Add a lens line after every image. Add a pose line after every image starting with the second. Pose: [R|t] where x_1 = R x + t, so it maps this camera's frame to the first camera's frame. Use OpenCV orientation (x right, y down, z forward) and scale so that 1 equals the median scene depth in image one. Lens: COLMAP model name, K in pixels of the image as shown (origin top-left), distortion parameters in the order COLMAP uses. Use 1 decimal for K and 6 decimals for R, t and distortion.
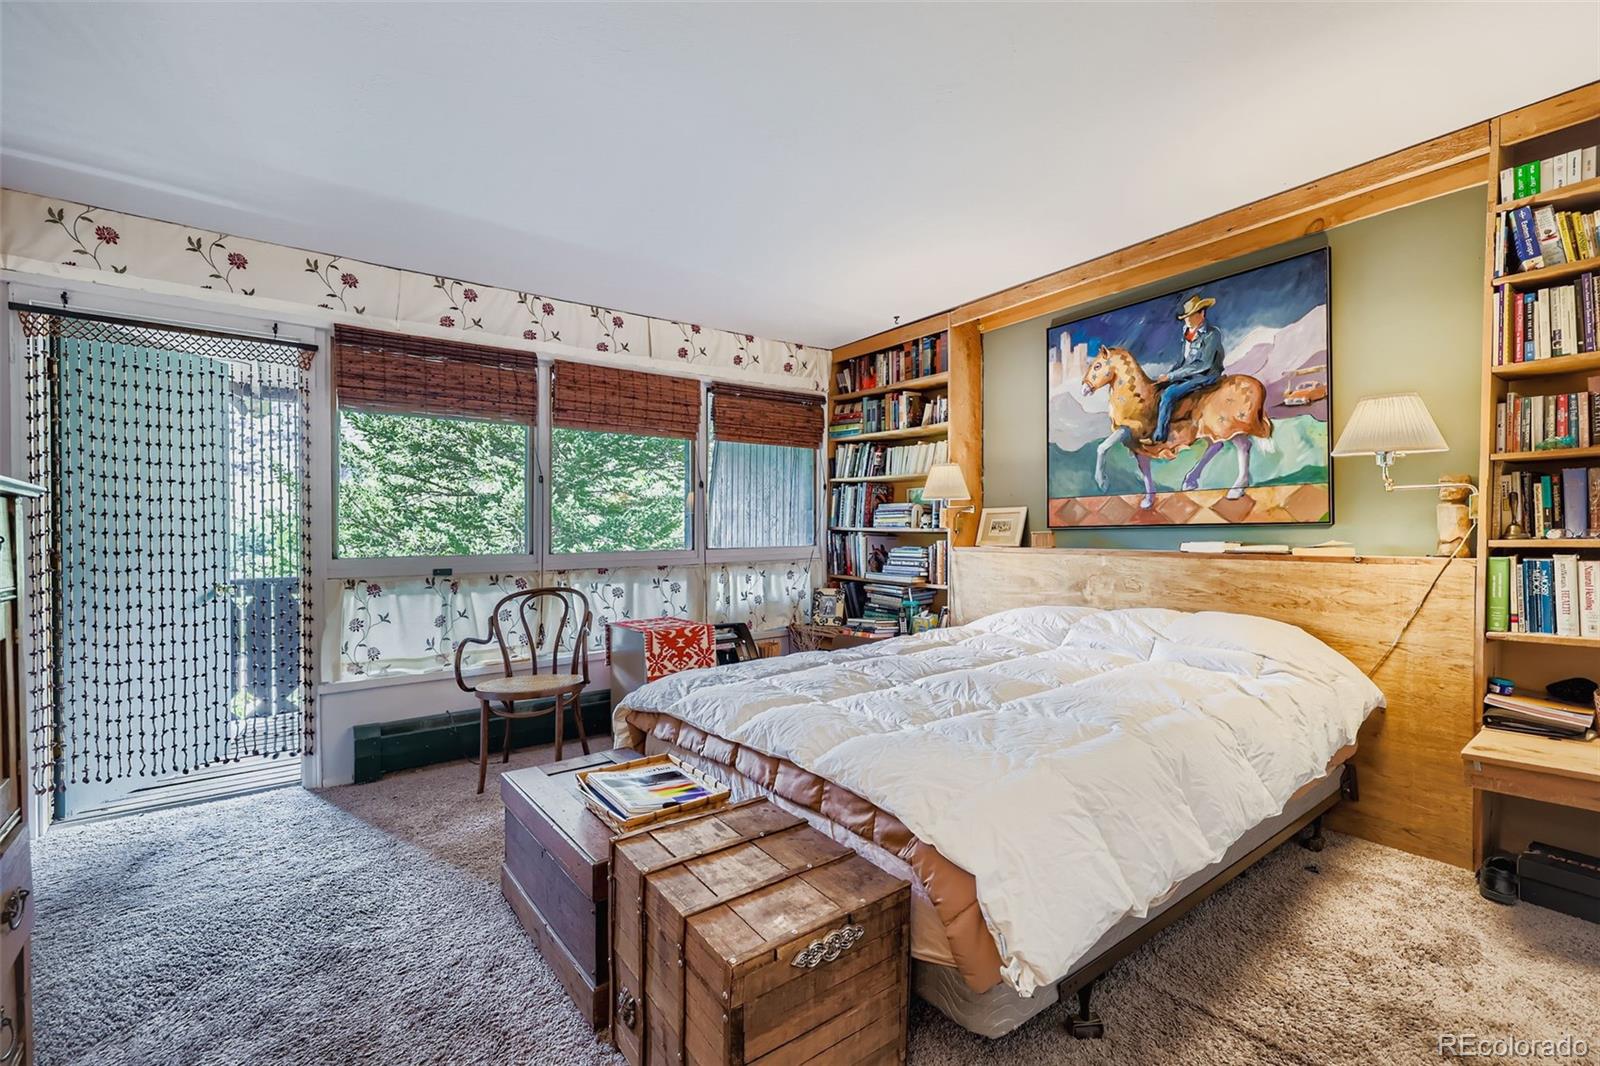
lens RADIAL K [[687.6, 0, 792.7], [0, 687.6, 537.7], [0, 0, 1]] dist [0.013317, -0.000348]
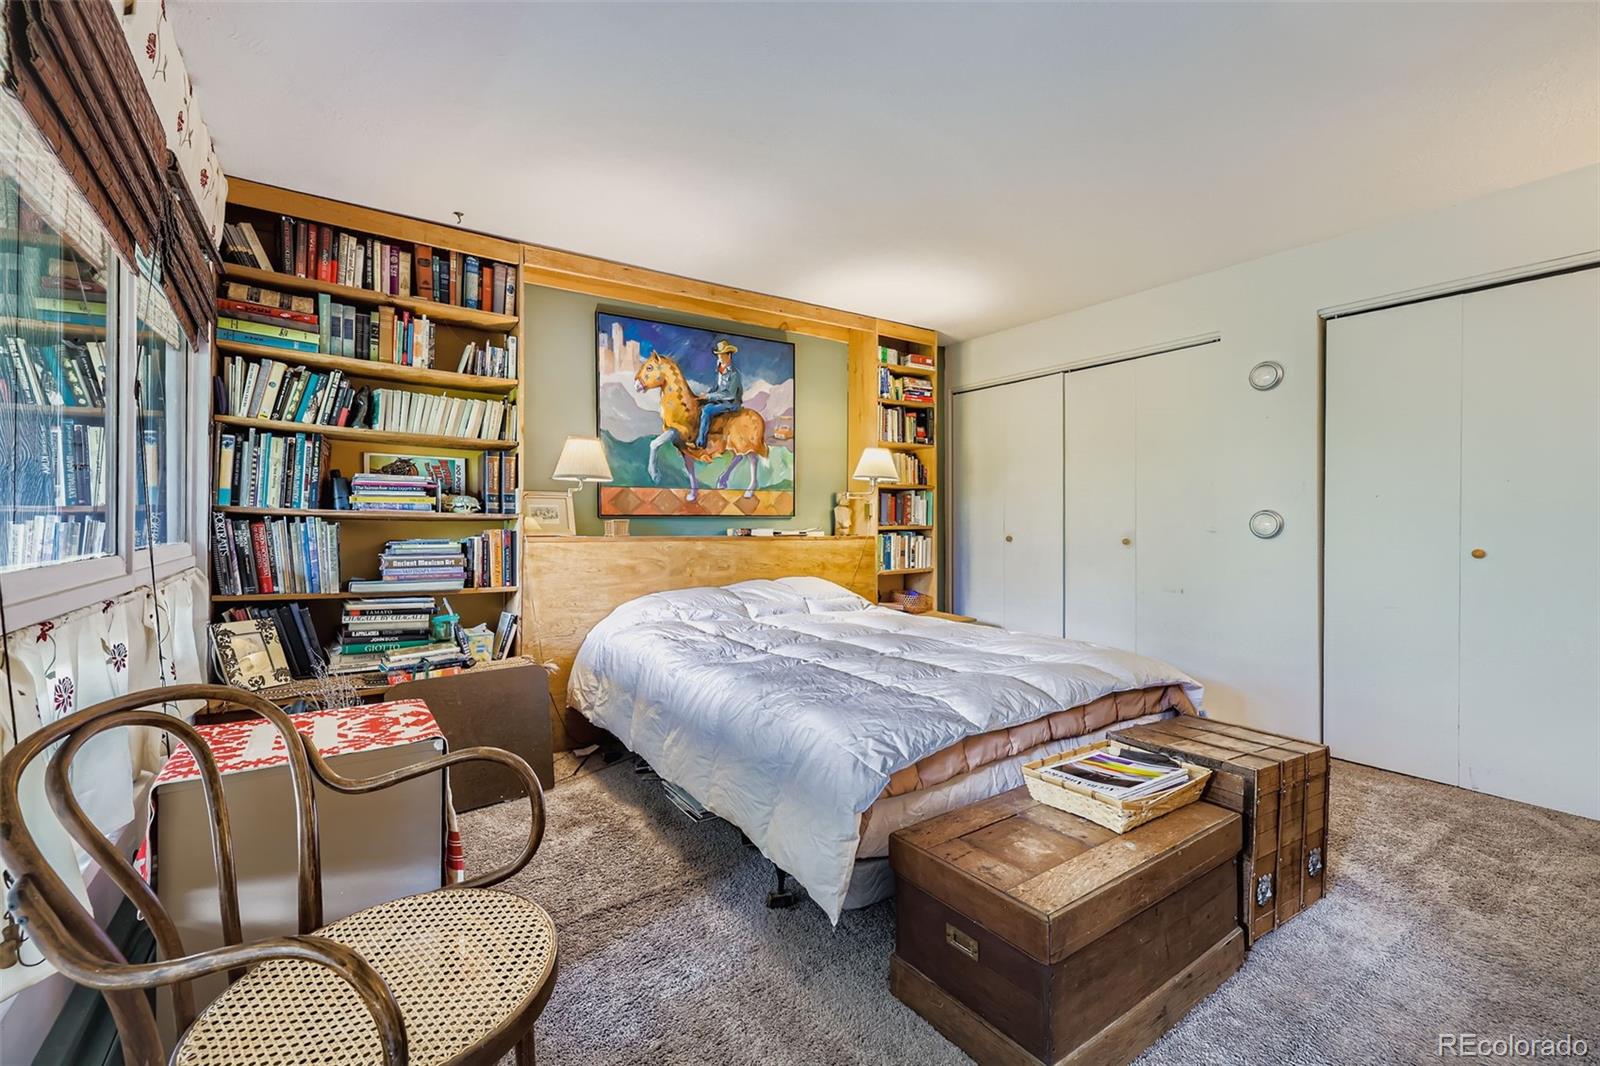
lens RADIAL K [[687.6, 0, 792.7], [0, 687.6, 525.5], [0, 0, 1]] dist [0.013317, -0.000348]
pose [[0.038827, 0.002979, 0.999242, -0.653054], [0.004637, 0.999984, -0.003162, 0.003849], [-0.999235, 0.004756, 0.038812, 0.760824]]
